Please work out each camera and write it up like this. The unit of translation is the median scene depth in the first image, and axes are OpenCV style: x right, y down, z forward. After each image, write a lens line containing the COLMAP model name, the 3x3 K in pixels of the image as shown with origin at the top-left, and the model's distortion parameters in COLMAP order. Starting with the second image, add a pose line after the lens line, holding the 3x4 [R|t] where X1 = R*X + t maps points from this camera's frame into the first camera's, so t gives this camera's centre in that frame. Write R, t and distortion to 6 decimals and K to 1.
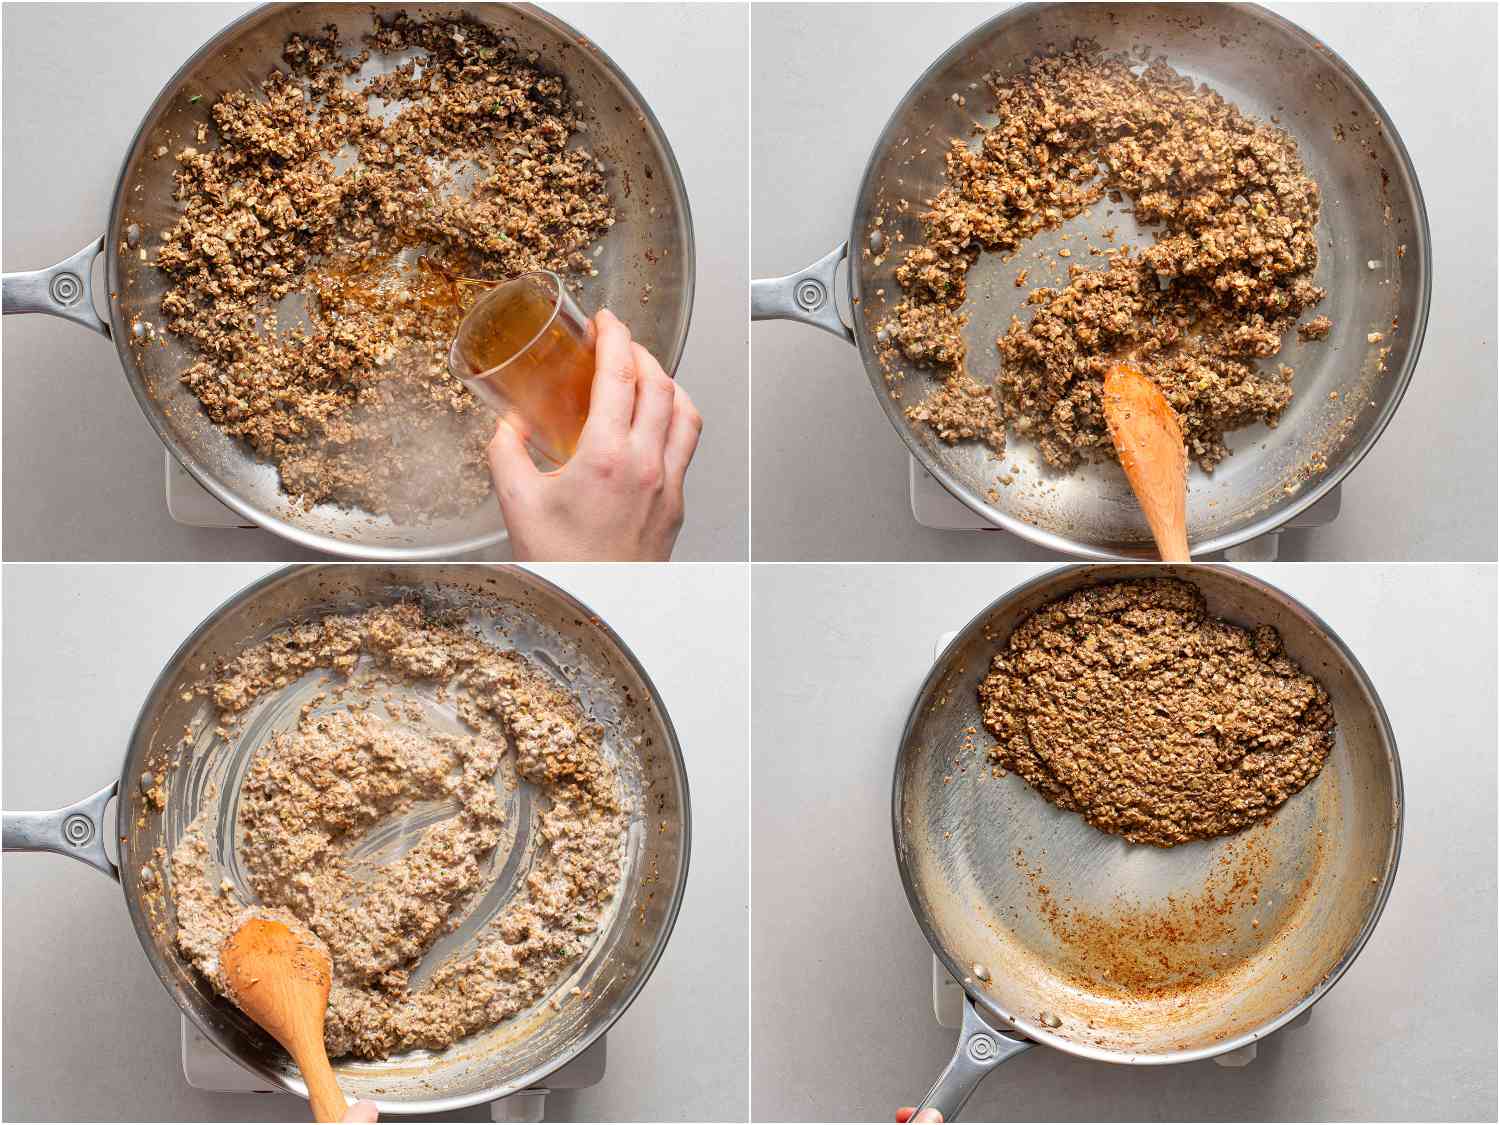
lens RADIAL K [[1193.6, 0, 753.8], [0, 1193.6, 556.8], [0, 0, 1]] dist [0.000890, 0.002495]
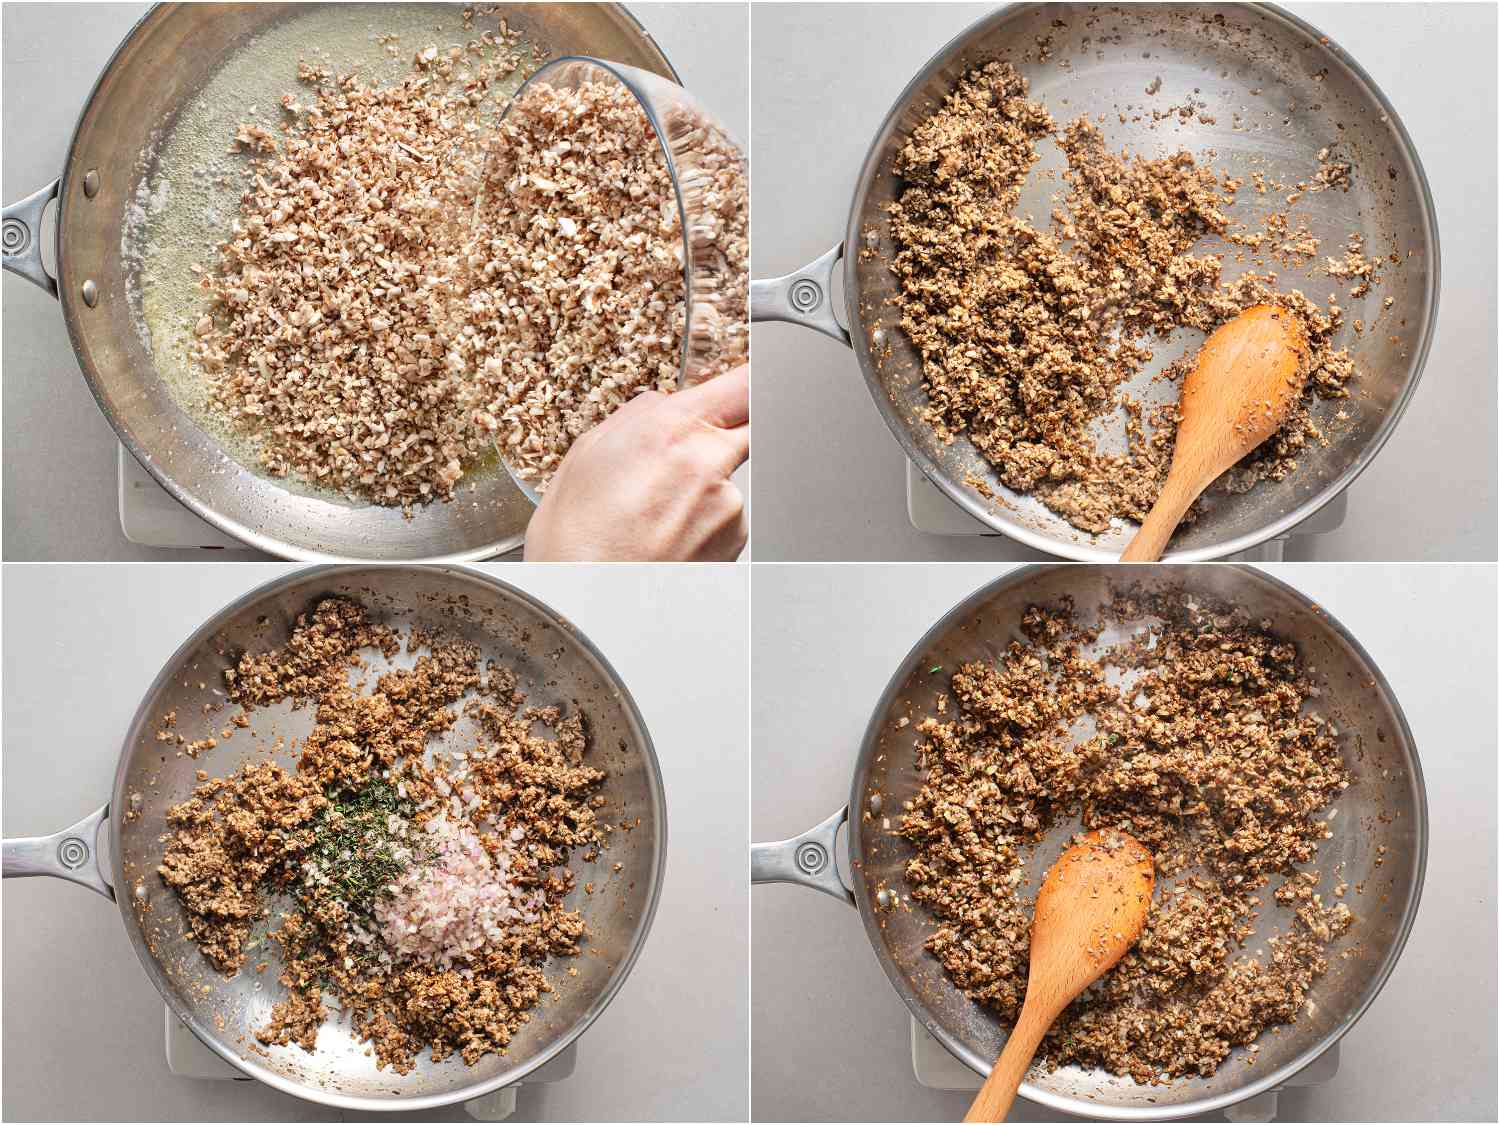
lens RADIAL K [[1193.6, 0, 744.3], [0, 1193.6, 568.7], [0, 0, 1]] dist [0.000890, 0.002495]
pose [[0.999895, -0.014374, 0.001983, -0.631416], [0.014373, 0.999897, 0.000081, -0.472577], [-0.001984, -0.000052, 0.999998, -0.018510]]
